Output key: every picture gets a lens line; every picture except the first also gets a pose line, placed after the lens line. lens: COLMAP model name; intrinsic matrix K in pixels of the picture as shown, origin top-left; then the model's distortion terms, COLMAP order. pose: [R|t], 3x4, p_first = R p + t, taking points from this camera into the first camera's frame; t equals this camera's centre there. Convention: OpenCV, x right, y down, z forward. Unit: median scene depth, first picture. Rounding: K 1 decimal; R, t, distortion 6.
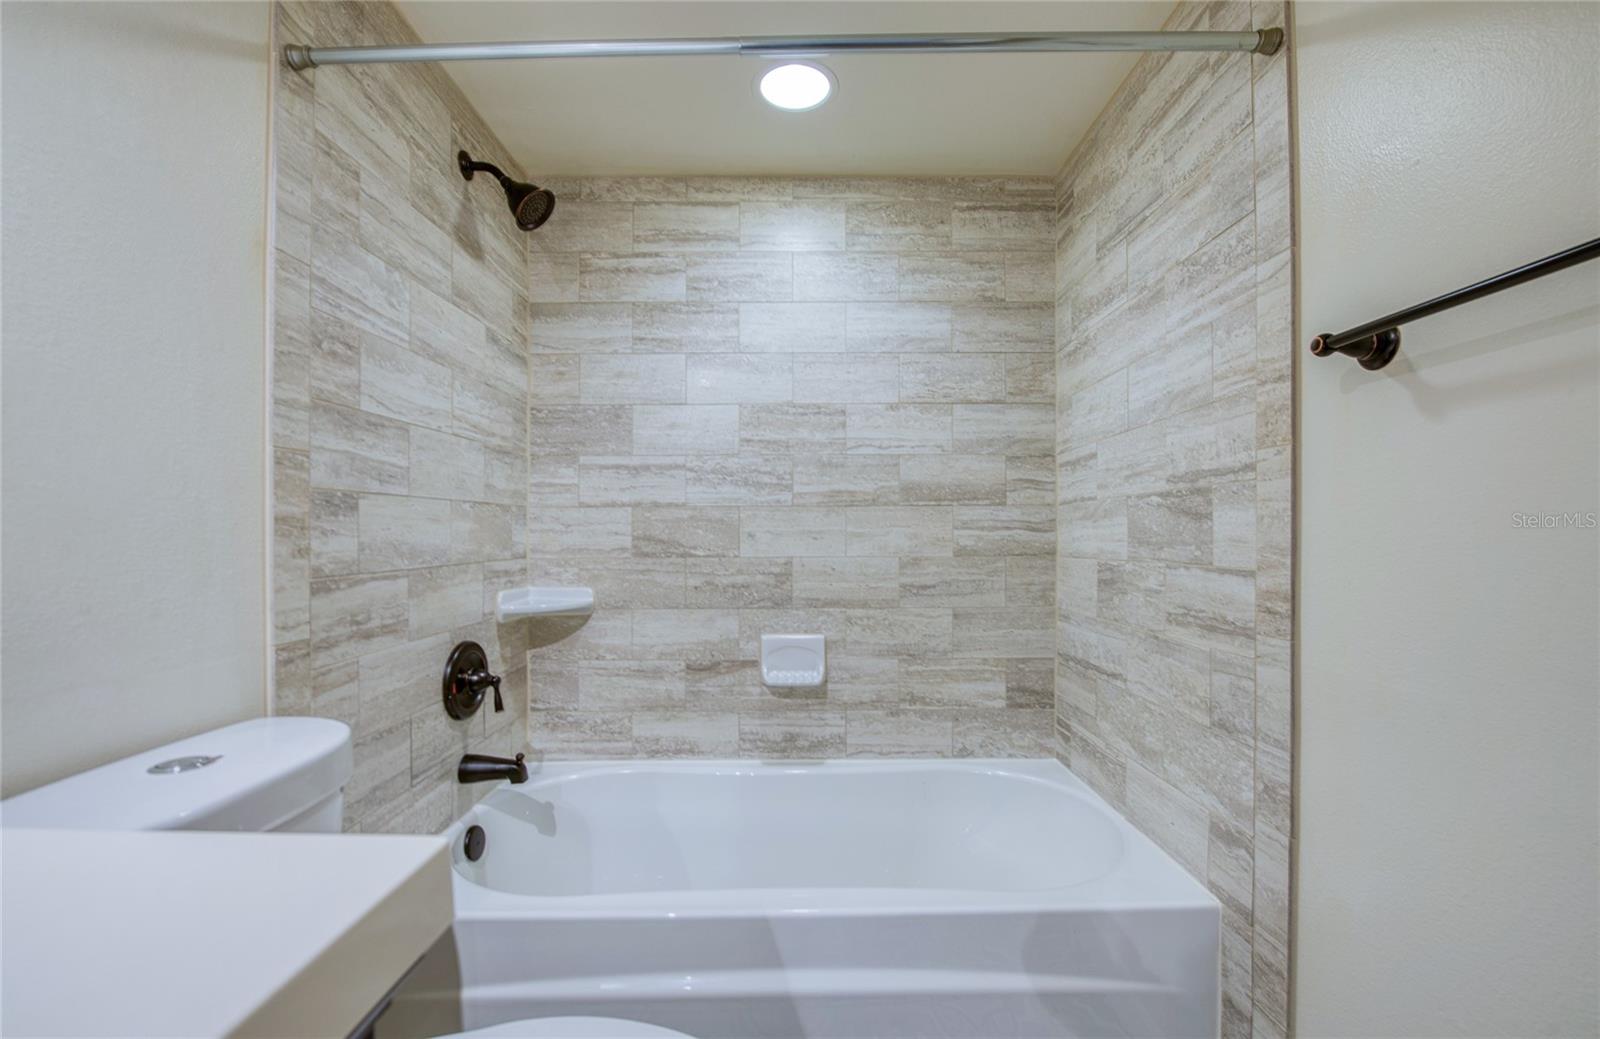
lens RADIAL K [[648.5, 0, 794.3], [0, 648.5, 522.5], [0, 0, 1]] dist [-0.015437, -0.000430]
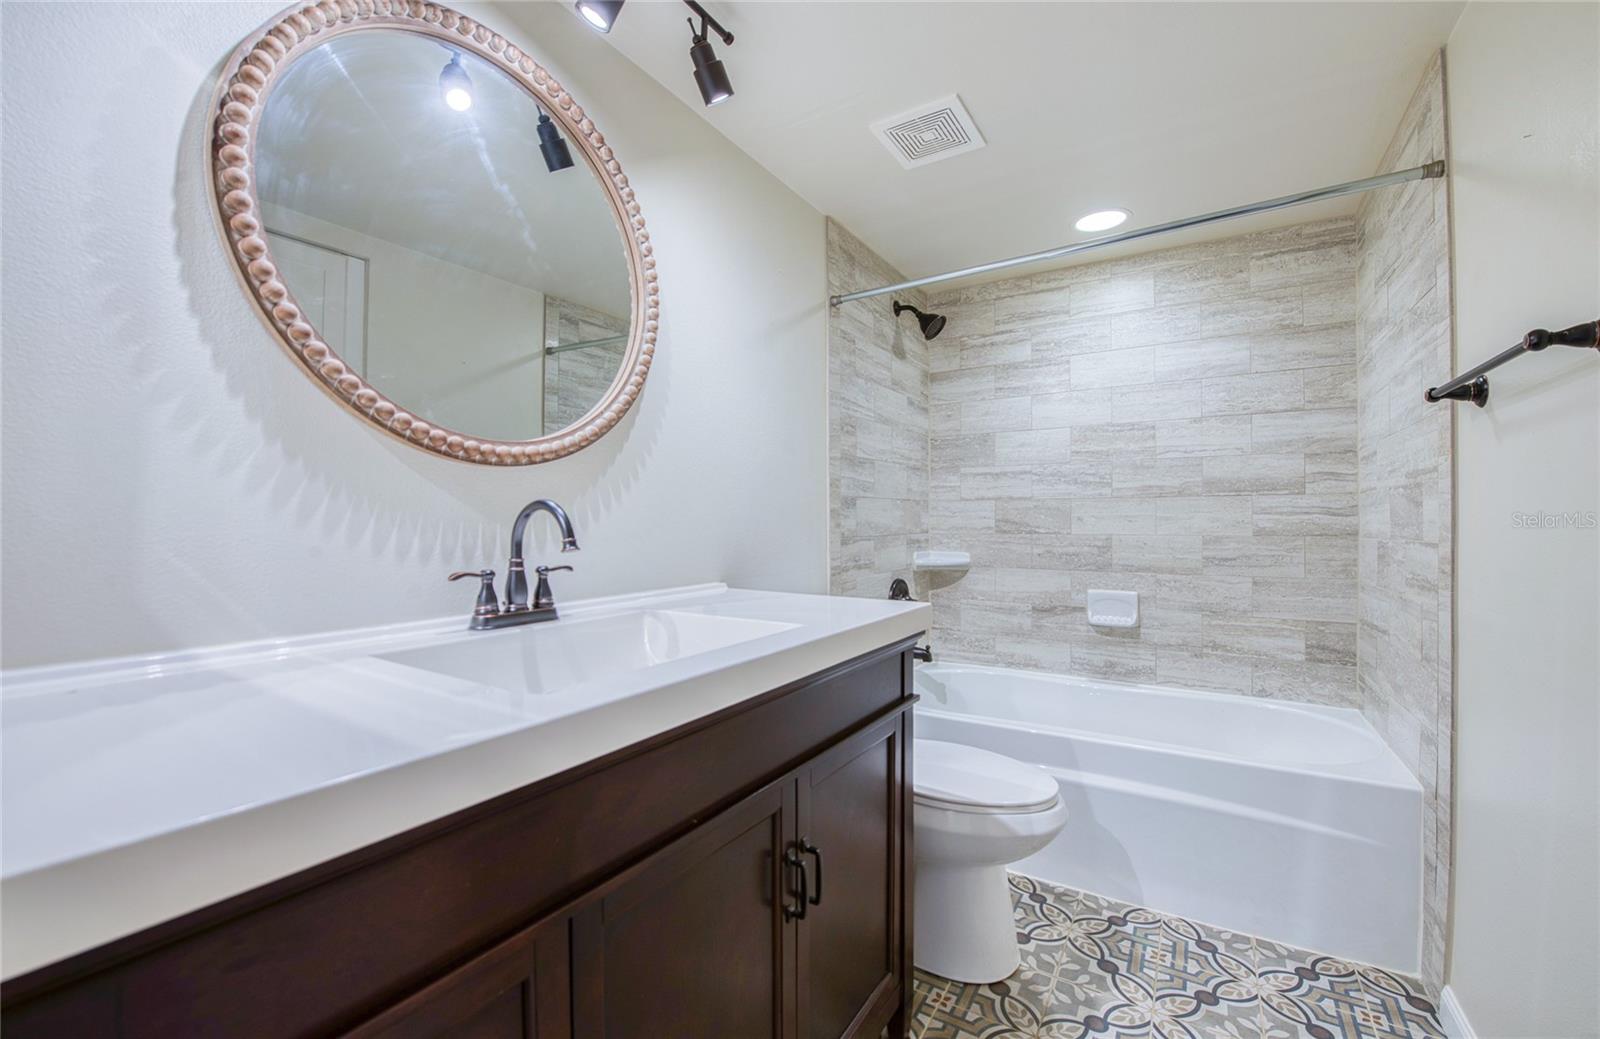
lens RADIAL K [[648.5, 0, 794.3], [0, 648.5, 522.5], [0, 0, 1]] dist [-0.015437, -0.000430]
pose [[0.845884, 0.003689, -0.533354, 0.161702], [0.007973, 0.999777, 0.019561, -0.004865], [0.533307, -0.020799, 0.845666, -0.536896]]
